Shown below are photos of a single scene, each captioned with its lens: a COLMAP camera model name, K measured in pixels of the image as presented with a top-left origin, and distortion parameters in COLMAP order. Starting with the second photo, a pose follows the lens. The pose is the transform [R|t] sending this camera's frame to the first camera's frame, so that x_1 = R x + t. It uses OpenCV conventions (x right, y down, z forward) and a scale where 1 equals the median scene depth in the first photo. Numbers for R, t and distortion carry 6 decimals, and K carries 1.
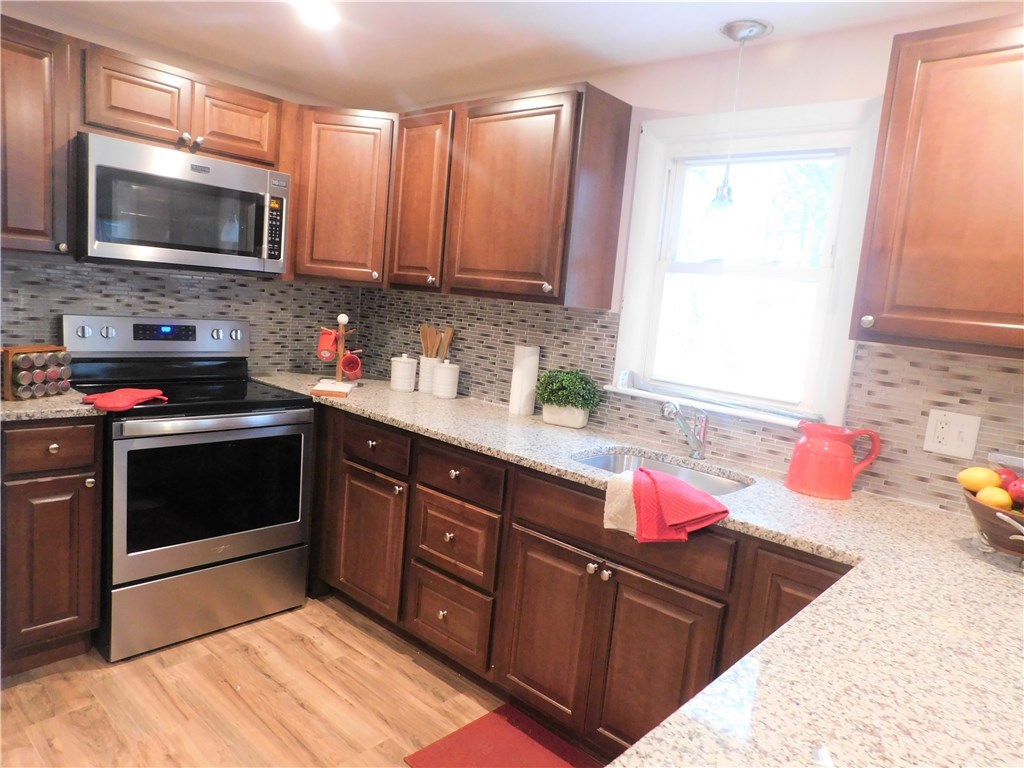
lens RADIAL K [[681.3, 0, 514.0], [0, 681.3, 384.8], [0, 0, 1]] dist [-0.063192, 0.049833]
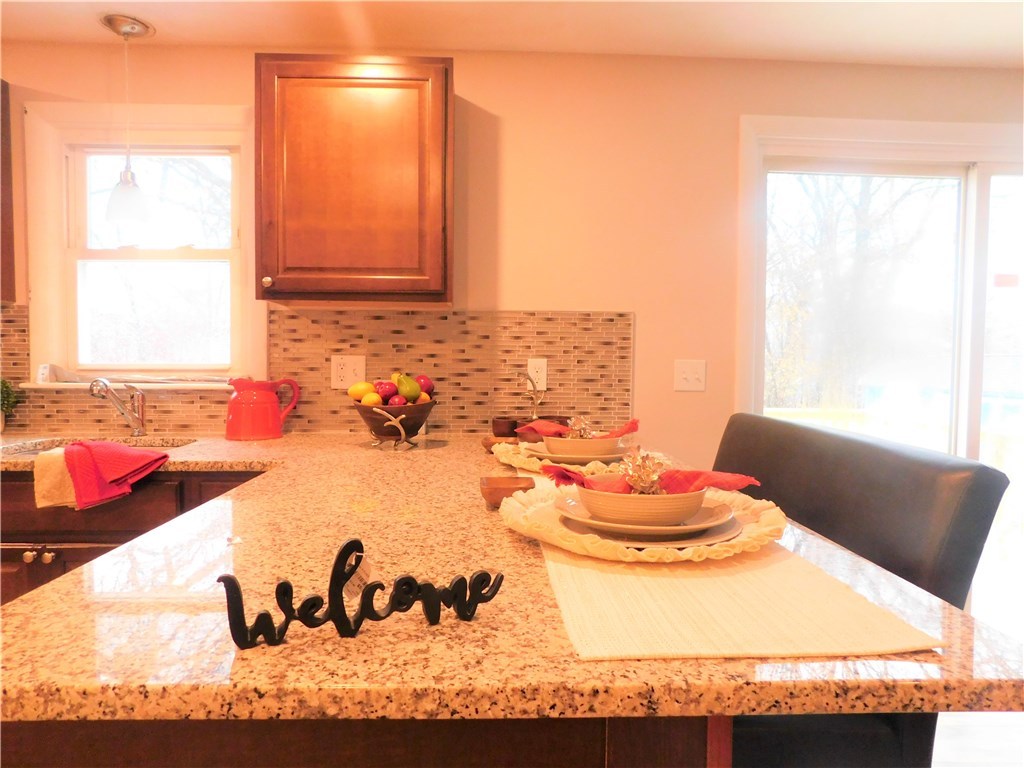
lens RADIAL K [[681.3, 0, 514.2], [0, 681.3, 382.6], [0, 0, 1]] dist [-0.063192, 0.049833]
pose [[0.718693, -0.118605, 0.685138, -0.005679], [0.151642, 0.988362, 0.012029, 0.091541], [-0.678591, 0.095251, 0.728314, -0.112723]]
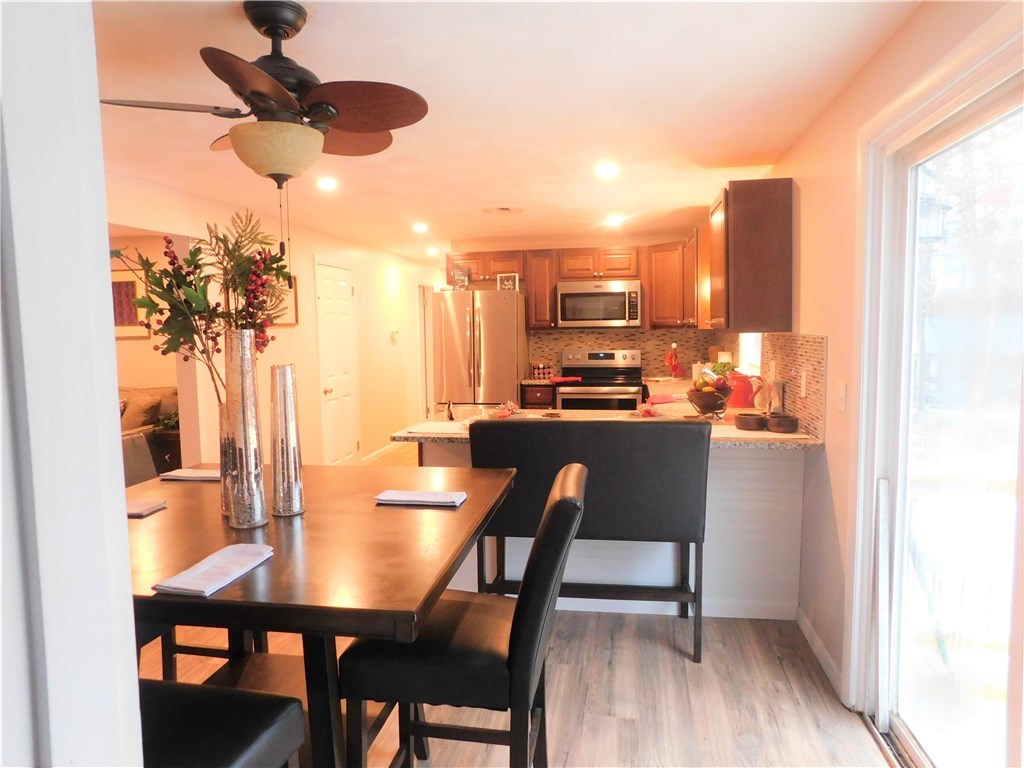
lens RADIAL K [[681.3, 0, 502.3], [0, 681.3, 384.0], [0, 0, 1]] dist [-0.063192, 0.049833]
pose [[0.522585, -0.024720, -0.852229, 1.405189], [-0.047467, 0.997186, -0.058032, 0.183015], [0.851265, 0.070779, 0.519941, -0.531080]]
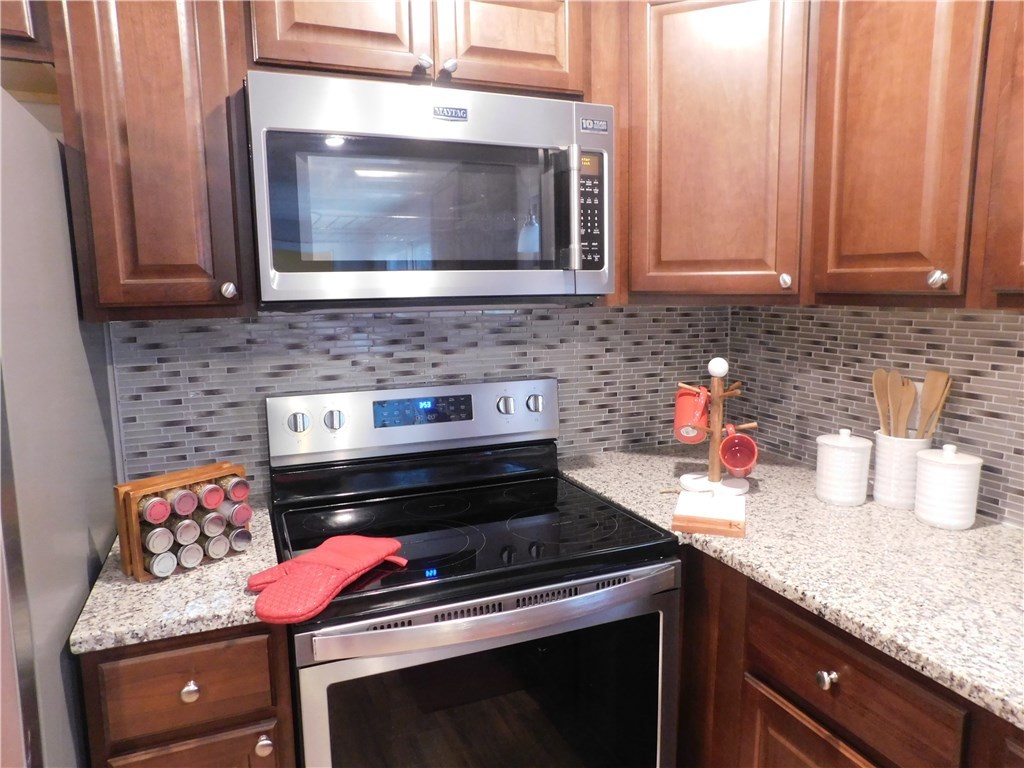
lens RADIAL K [[681.3, 0, 516.4], [0, 681.3, 384.0], [0, 0, 1]] dist [-0.063192, 0.049833]
pose [[0.898691, -0.039695, -0.436782, -0.195771], [0.037816, 0.999200, -0.013000, -0.099795], [0.436949, -0.004834, 0.899474, 0.539288]]
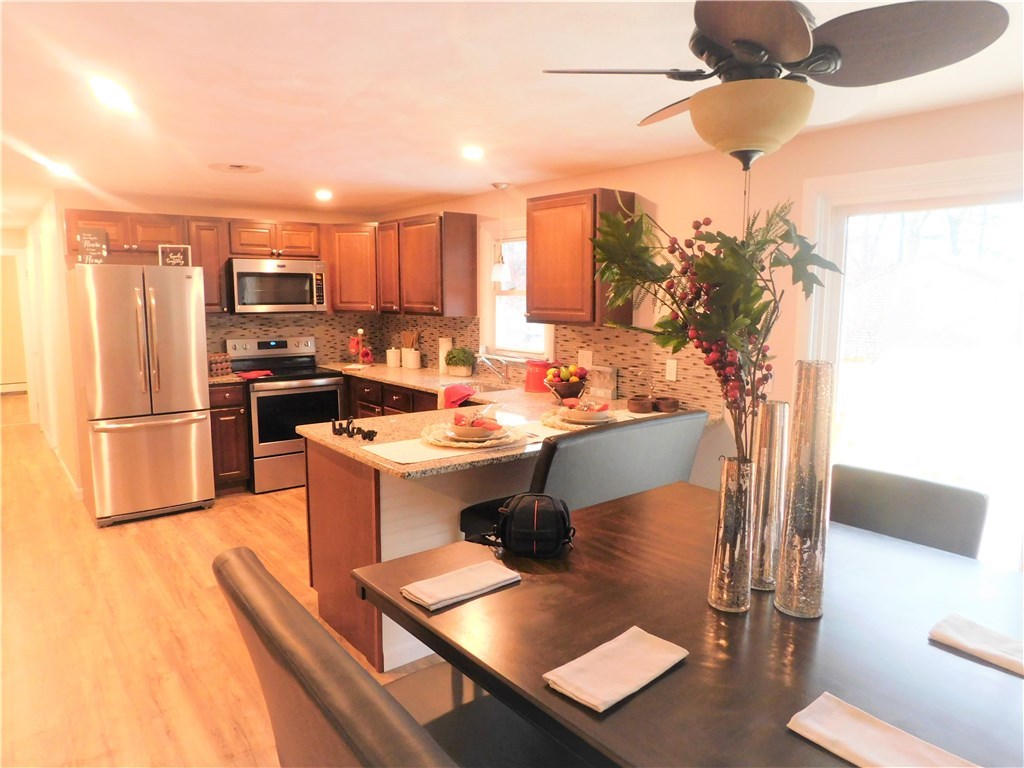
lens RADIAL K [[681.3, 0, 515.9], [0, 681.3, 383.4], [0, 0, 1]] dist [-0.063192, 0.049833]
pose [[0.982830, -0.066135, -0.172254, 0.596107], [0.064778, 0.997808, -0.013495, 0.123353], [0.172769, 0.002105, 0.984960, -0.961093]]
